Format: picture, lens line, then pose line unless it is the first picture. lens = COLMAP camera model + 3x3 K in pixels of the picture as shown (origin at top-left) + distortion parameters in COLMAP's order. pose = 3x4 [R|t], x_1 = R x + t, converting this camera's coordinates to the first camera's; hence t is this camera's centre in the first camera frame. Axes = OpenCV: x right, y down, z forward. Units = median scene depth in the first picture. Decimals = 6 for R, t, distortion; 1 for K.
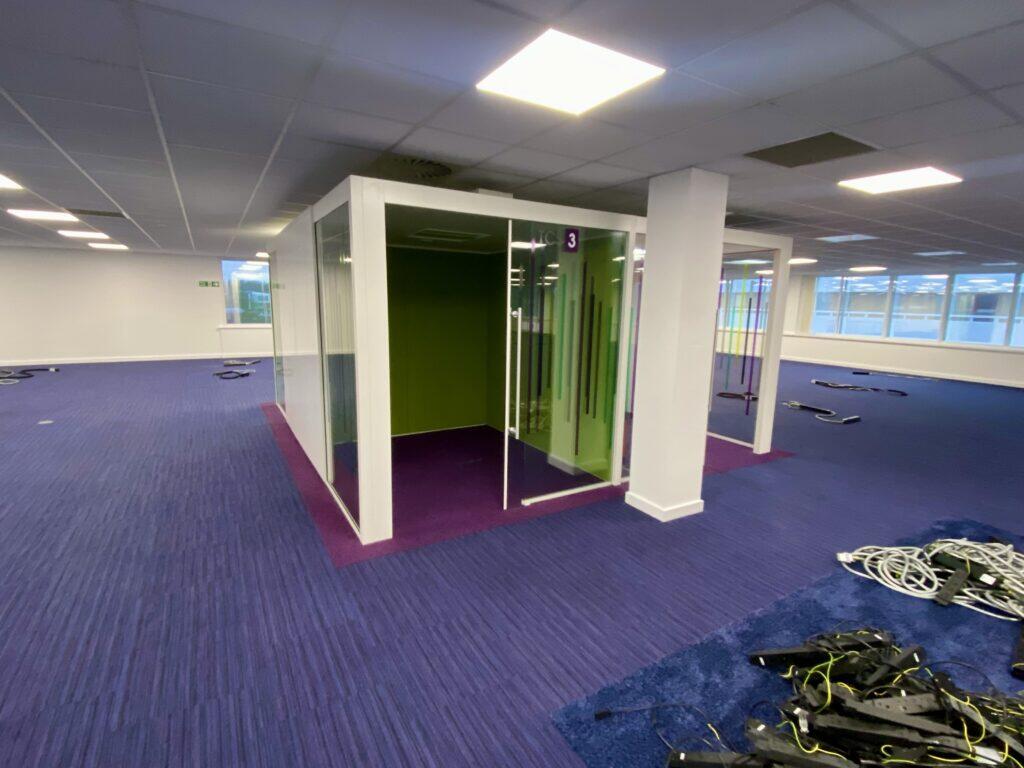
lens RADIAL K [[488.4, 0, 512.0], [0, 488.4, 384.0], [0, 0, 1]] dist [0.000442, 0.000030]
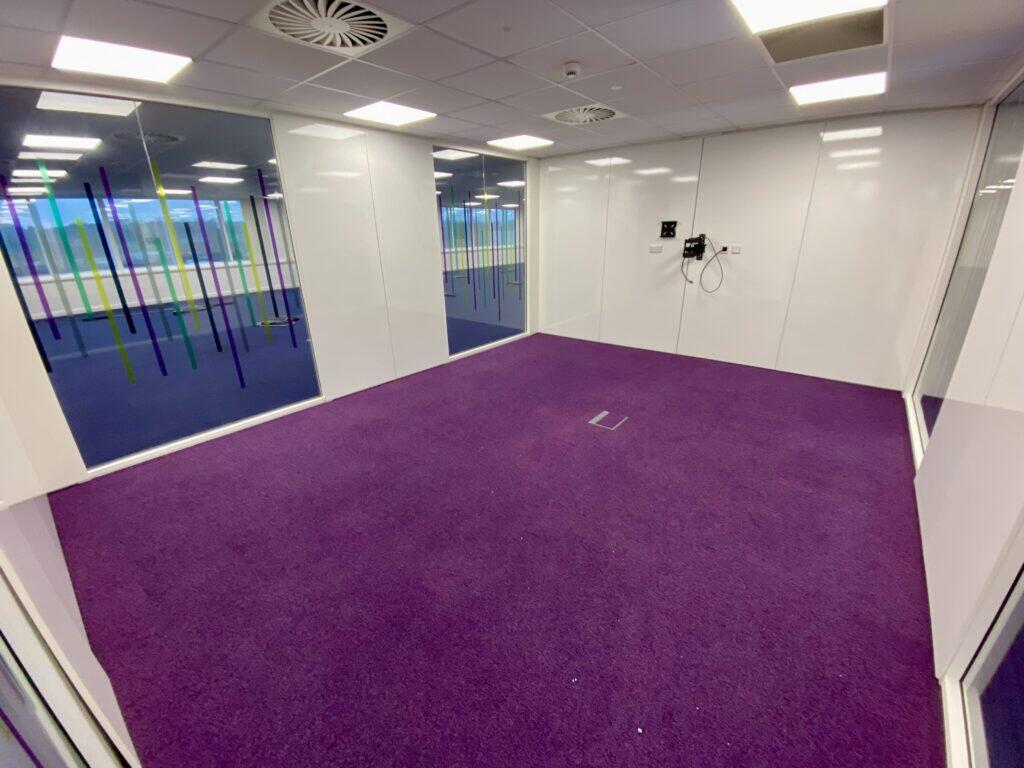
lens RADIAL K [[414.9, 0, 512.0], [0, 414.9, 384.0], [0, 0, 1]] dist [-0.000116, -0.000084]
pose [[-0.352397, -0.340893, 0.871555, -0.789490], [0.168644, 0.892920, 0.417437, -0.271586], [-0.920530, 0.294086, -0.257173, 1.489383]]
